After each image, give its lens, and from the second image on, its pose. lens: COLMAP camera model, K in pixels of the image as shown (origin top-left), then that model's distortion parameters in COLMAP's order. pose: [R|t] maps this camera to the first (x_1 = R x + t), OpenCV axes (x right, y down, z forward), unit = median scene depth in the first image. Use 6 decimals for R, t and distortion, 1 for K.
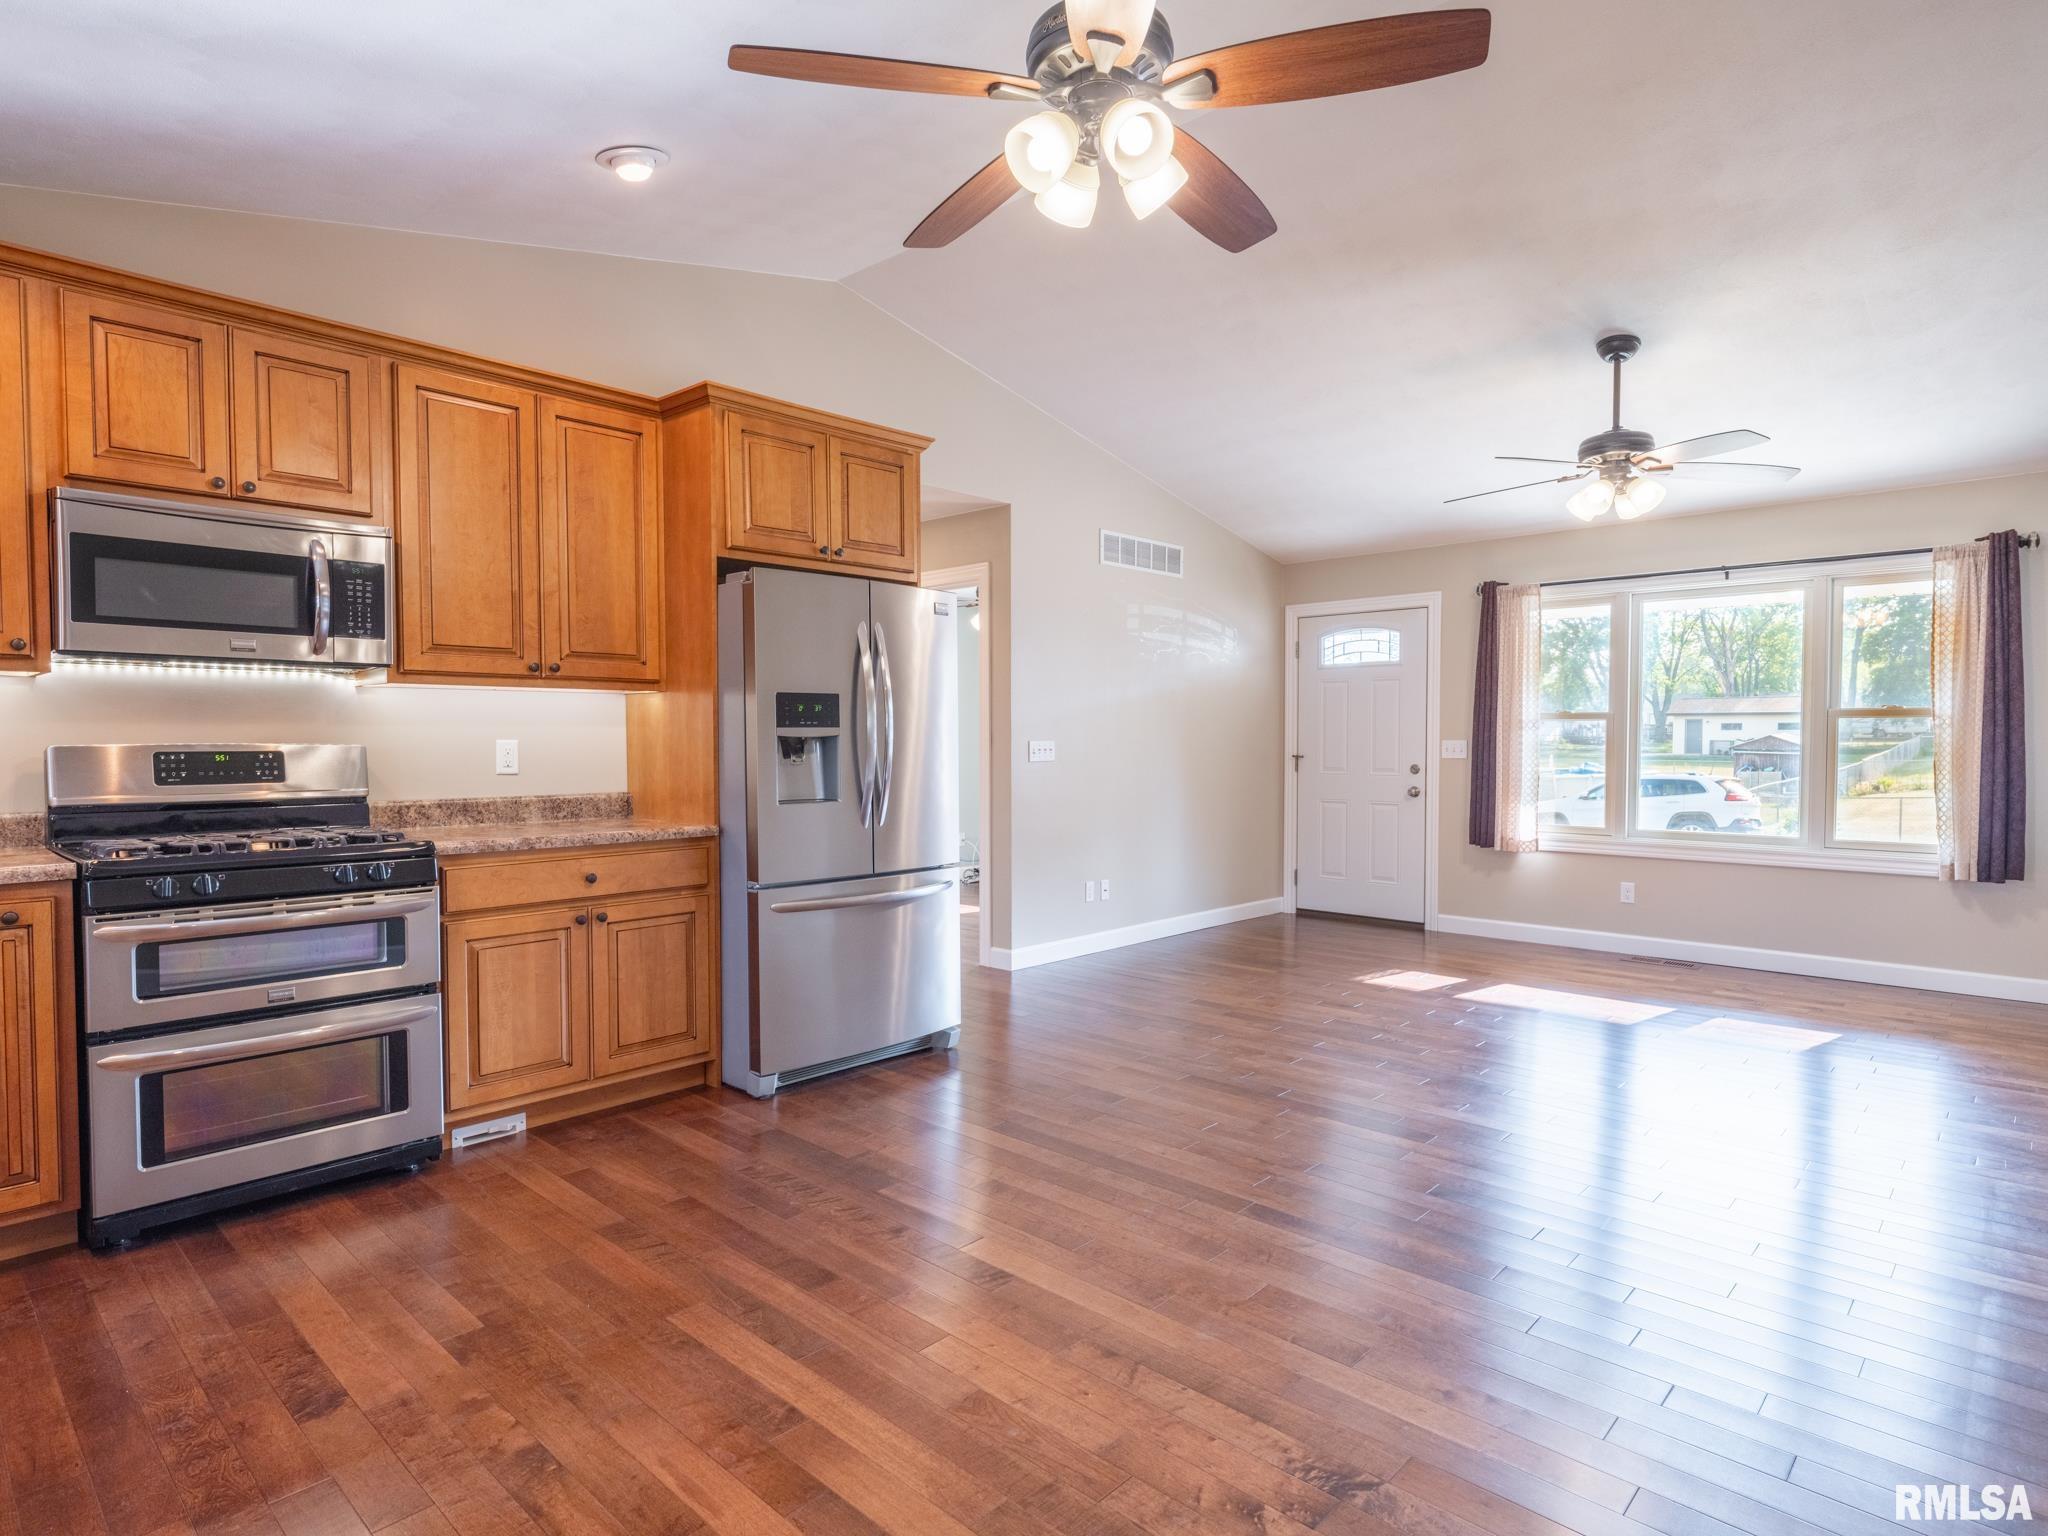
lens RADIAL K [[1113.3, 0, 1023.4], [0, 1113.3, 773.7], [0, 0, 1]] dist [0.015166, -0.006892]
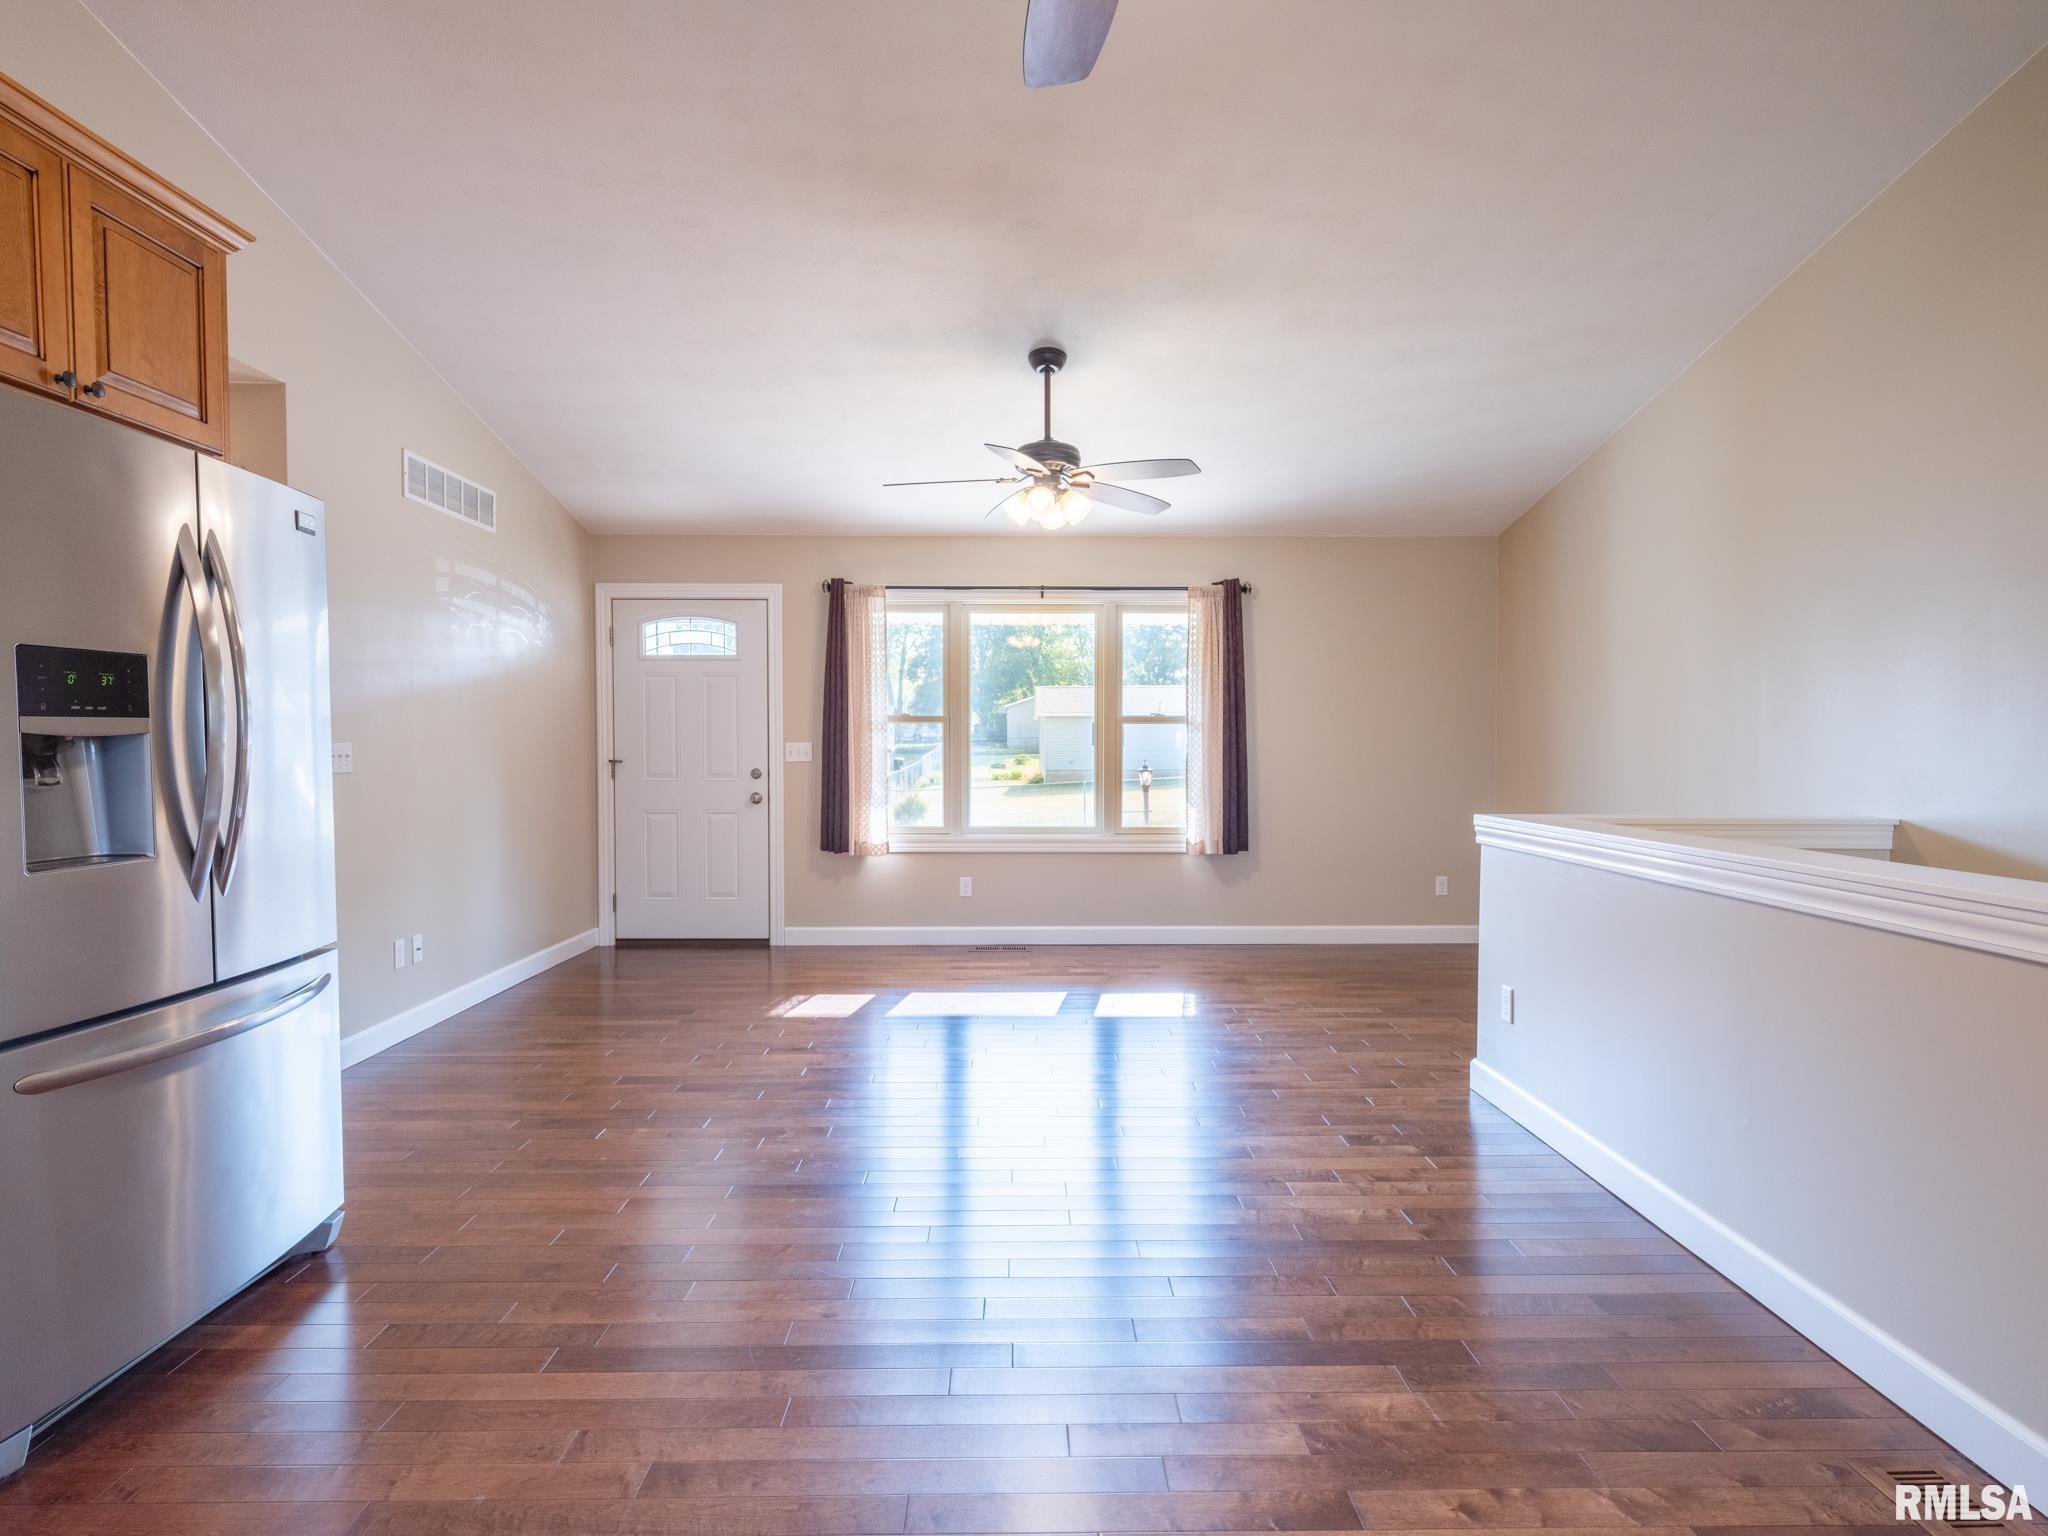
lens RADIAL K [[1113.3, 0, 1023.4], [0, 1113.3, 773.7], [0, 0, 1]] dist [0.015166, -0.006892]
pose [[0.722852, -0.019496, 0.690728, -0.178978], [0.020875, 0.999762, 0.006374, -0.007448], [-0.690688, 0.009811, 0.723087, 0.250818]]
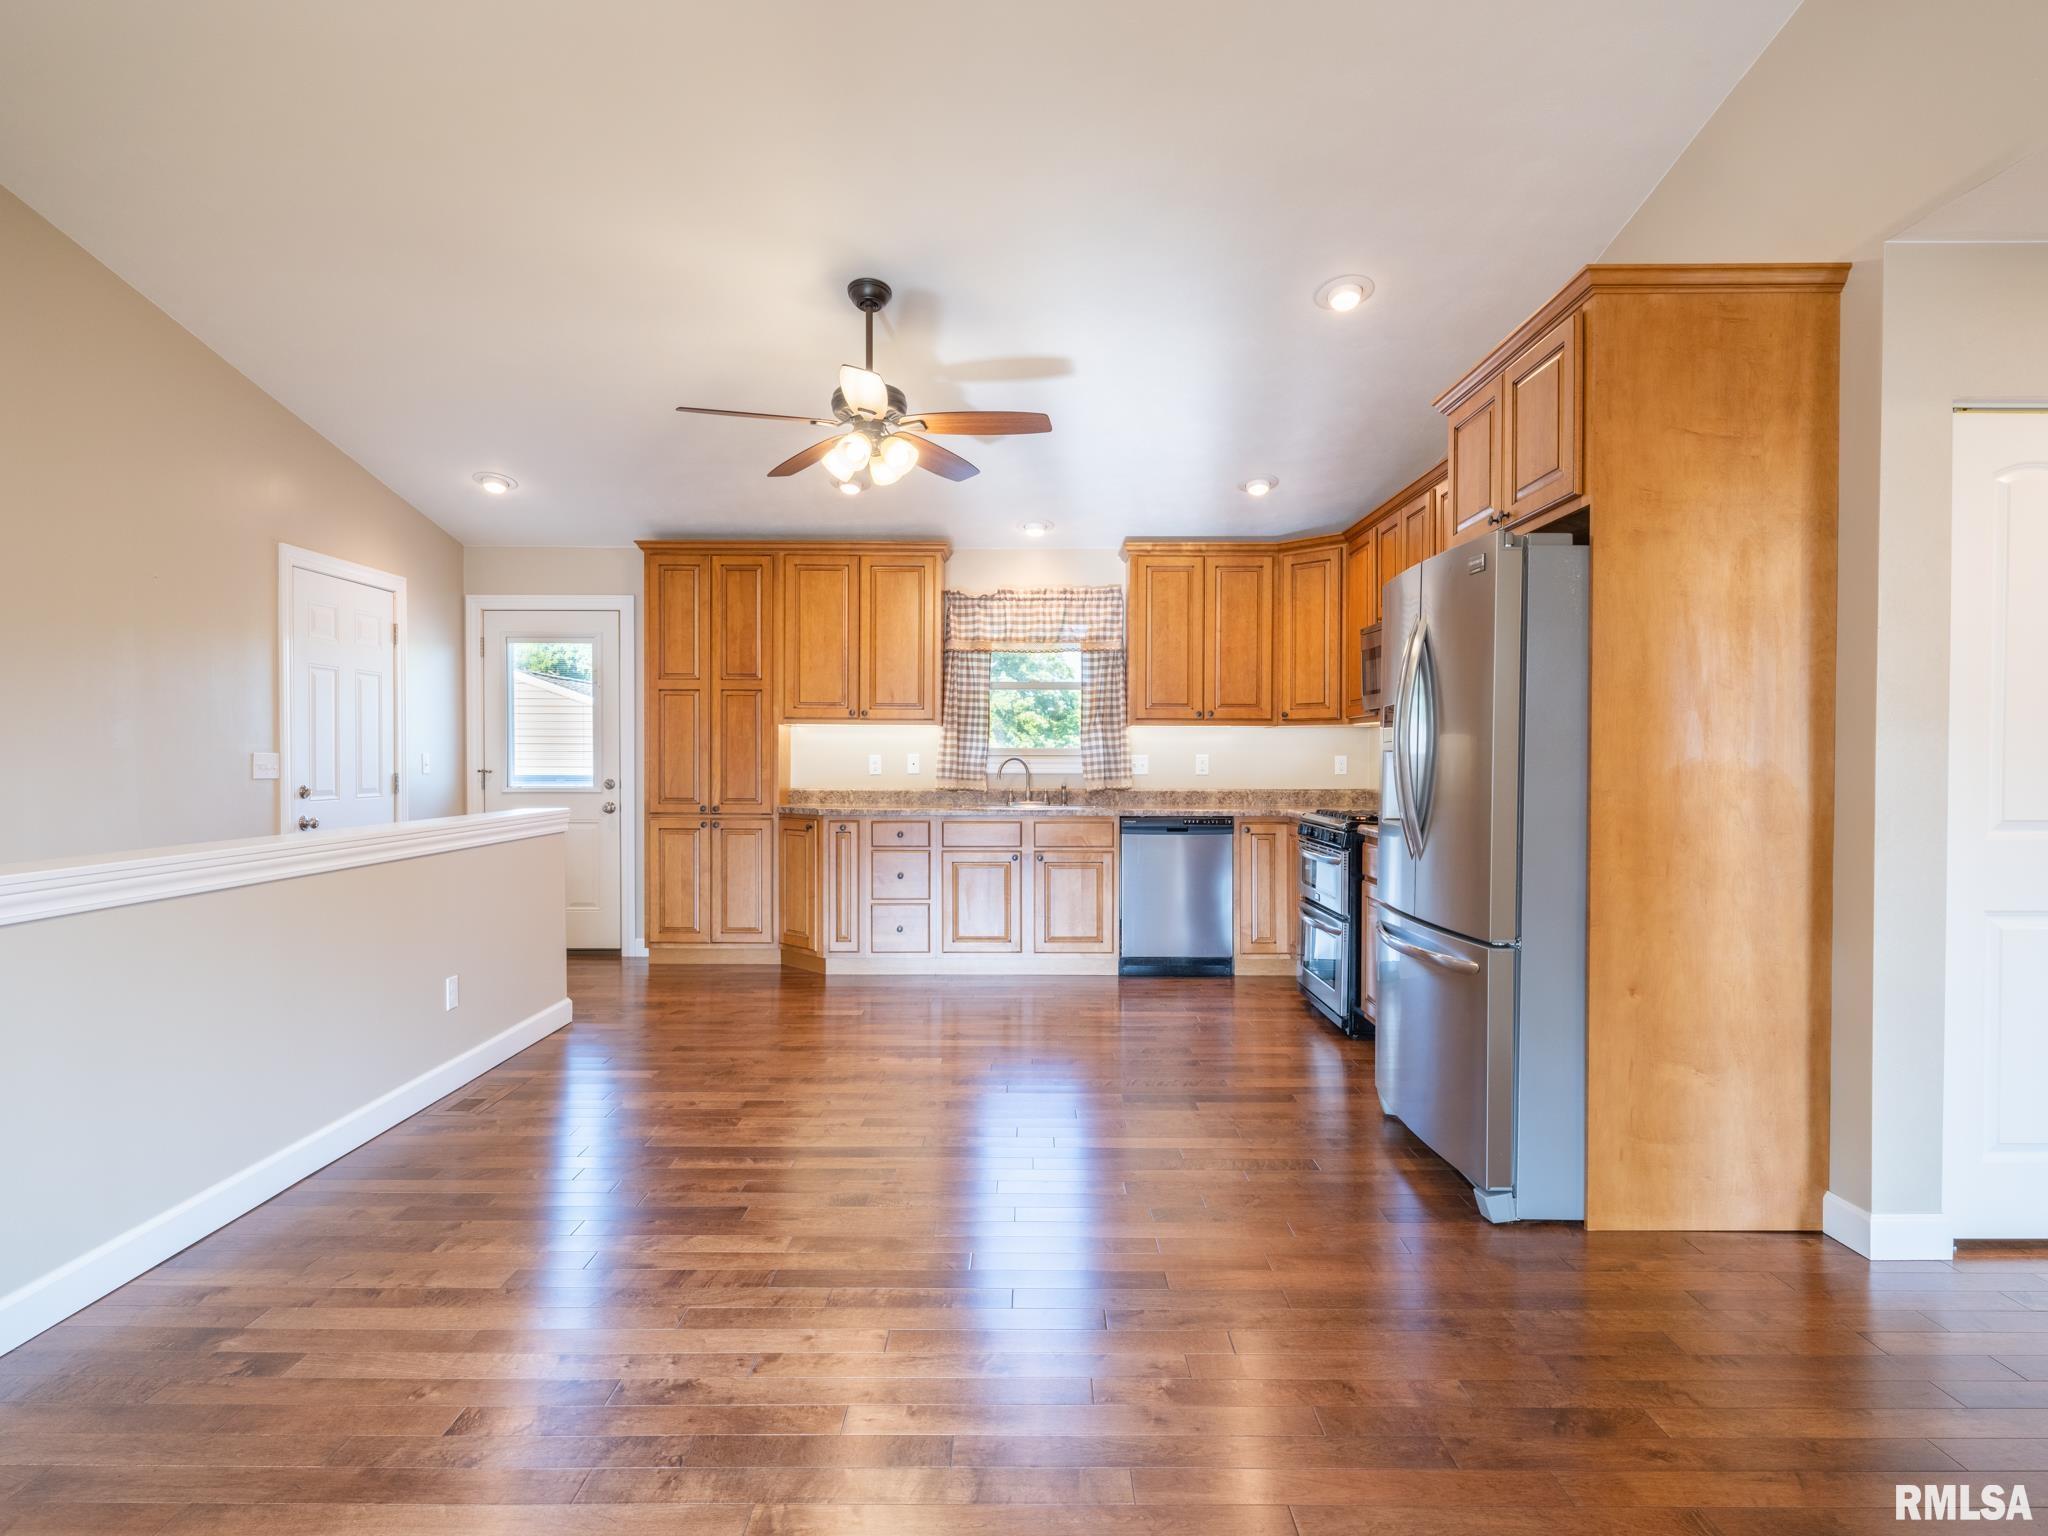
lens RADIAL K [[1105.1, 0, 1032.6], [0, 1105.1, 778.0], [0, 0, 1]] dist [-0.002006, -0.000242]
pose [[-0.727182, 0.011658, -0.686346, 0.497056], [-0.022866, 0.998890, 0.041193, -0.031863], [0.686064, 0.045649, -0.726108, 1.098846]]
